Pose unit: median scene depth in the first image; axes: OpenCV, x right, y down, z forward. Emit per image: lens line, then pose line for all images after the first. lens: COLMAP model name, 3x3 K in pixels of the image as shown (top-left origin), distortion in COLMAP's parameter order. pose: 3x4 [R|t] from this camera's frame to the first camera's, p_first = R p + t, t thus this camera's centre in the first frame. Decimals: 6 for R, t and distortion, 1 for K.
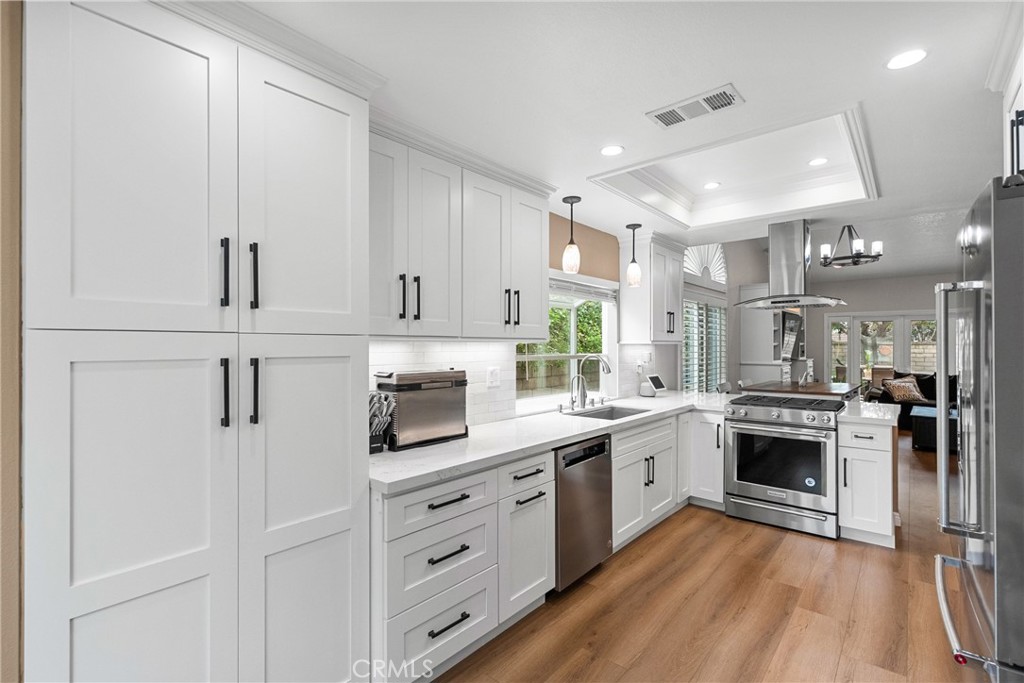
lens RADIAL K [[472.8, 0, 507.4], [0, 472.8, 340.0], [0, 0, 1]] dist [-0.003039, 0.000916]
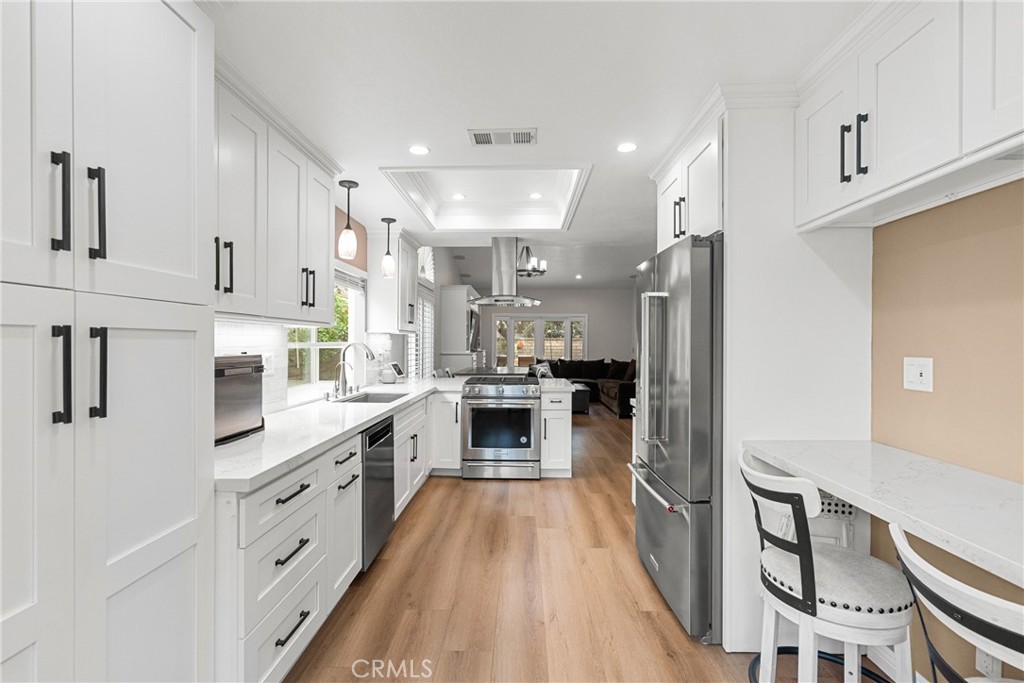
lens RADIAL K [[472.8, 0, 512.5], [0, 472.8, 340.0], [0, 0, 1]] dist [-0.003039, 0.000916]
pose [[0.768831, 0.006648, 0.639417, -0.243076], [-0.011911, 0.999921, 0.003926, 0.022710], [-0.639341, -0.010635, 0.768850, 0.018574]]
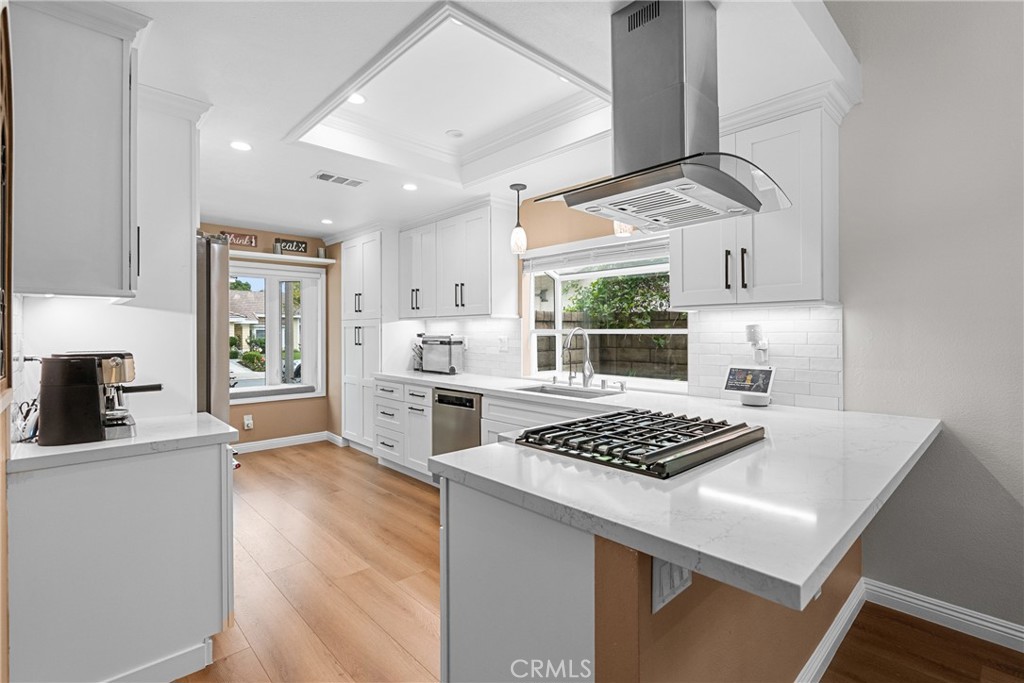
lens RADIAL K [[472.8, 0, 510.5], [0, 472.8, 340.1], [0, 0, 1]] dist [-0.003039, 0.000916]
pose [[-0.099332, 0.014279, -0.994952, 1.298306], [0.005950, 0.999888, 0.013756, 0.048470], [0.995037, -0.004553, -0.099406, 1.143017]]
